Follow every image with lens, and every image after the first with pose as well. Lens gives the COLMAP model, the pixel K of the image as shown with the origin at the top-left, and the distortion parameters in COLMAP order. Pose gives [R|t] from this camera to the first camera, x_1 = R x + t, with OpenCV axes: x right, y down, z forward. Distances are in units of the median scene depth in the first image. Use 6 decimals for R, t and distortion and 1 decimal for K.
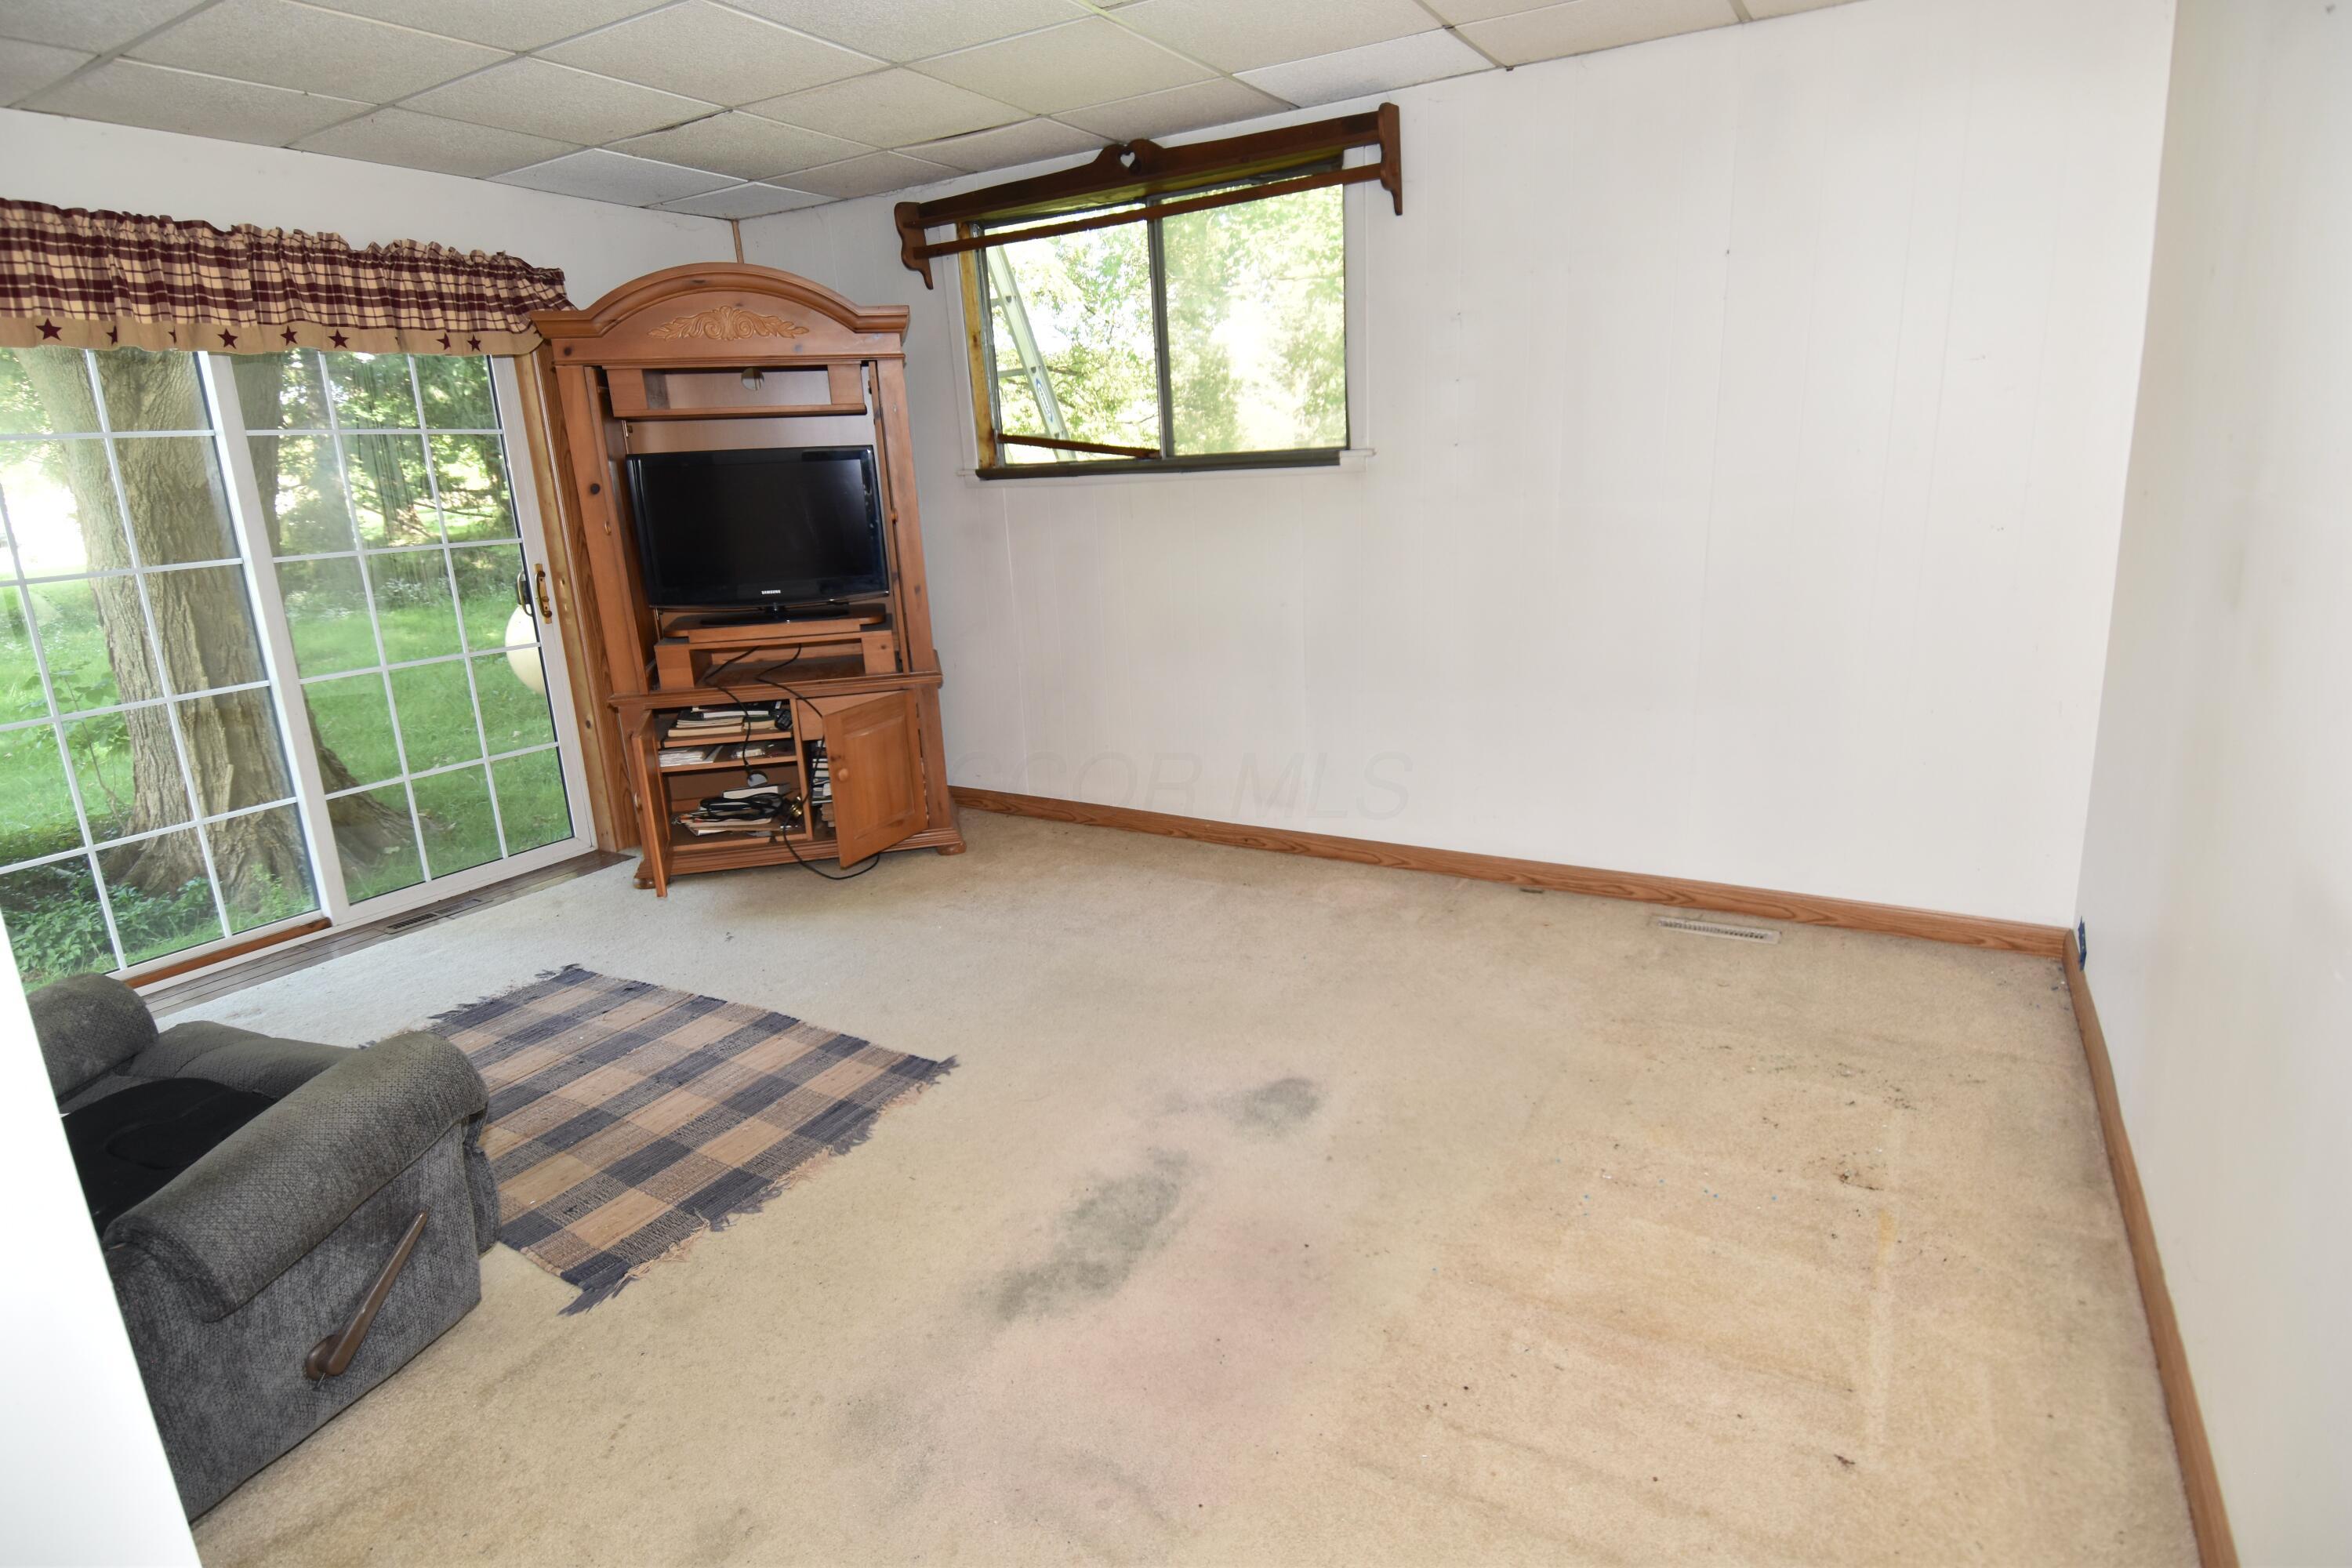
lens RADIAL K [[1222.8, 0, 1176.0], [0, 1222.8, 784.0], [0, 0, 1]] dist [0.063693, -0.059119]
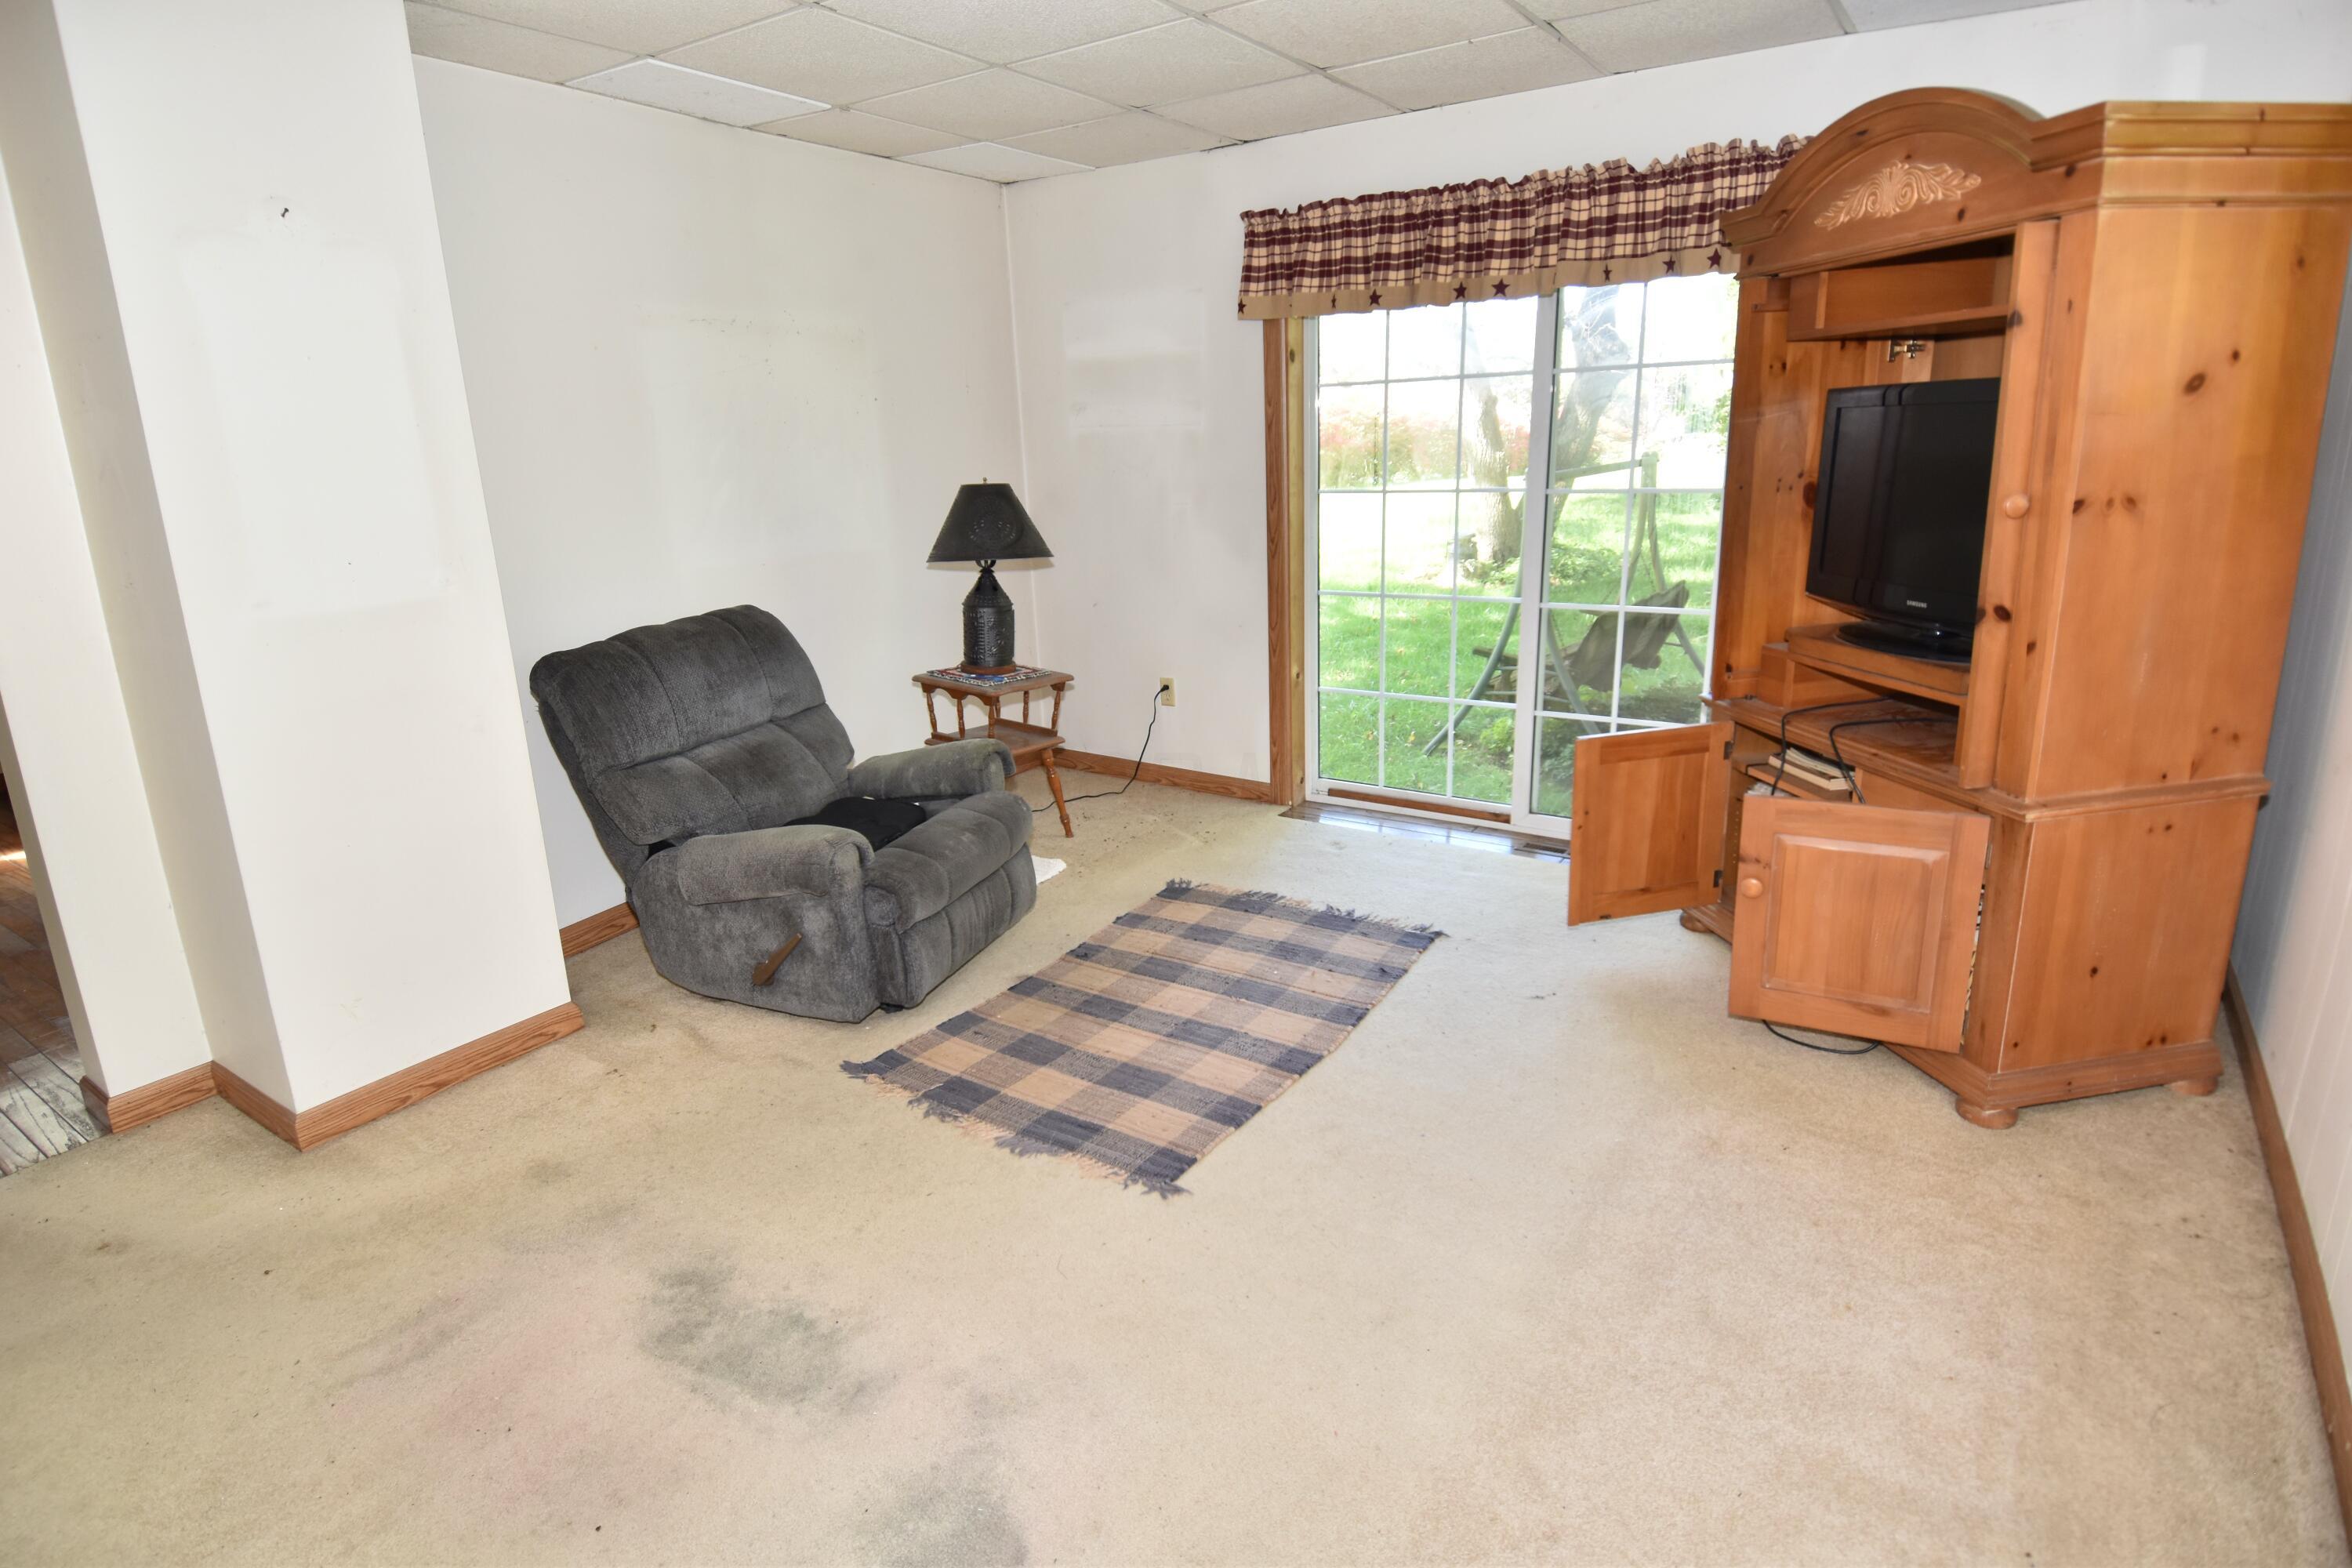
lens RADIAL K [[1222.8, 0, 1176.0], [0, 1222.8, 784.0], [0, 0, 1]] dist [0.063693, -0.059119]
pose [[-0.067634, 0.322802, -0.944047, 0.436173], [-0.219857, 0.918132, 0.329692, -0.253615], [0.973185, 0.229854, 0.008874, 0.812631]]
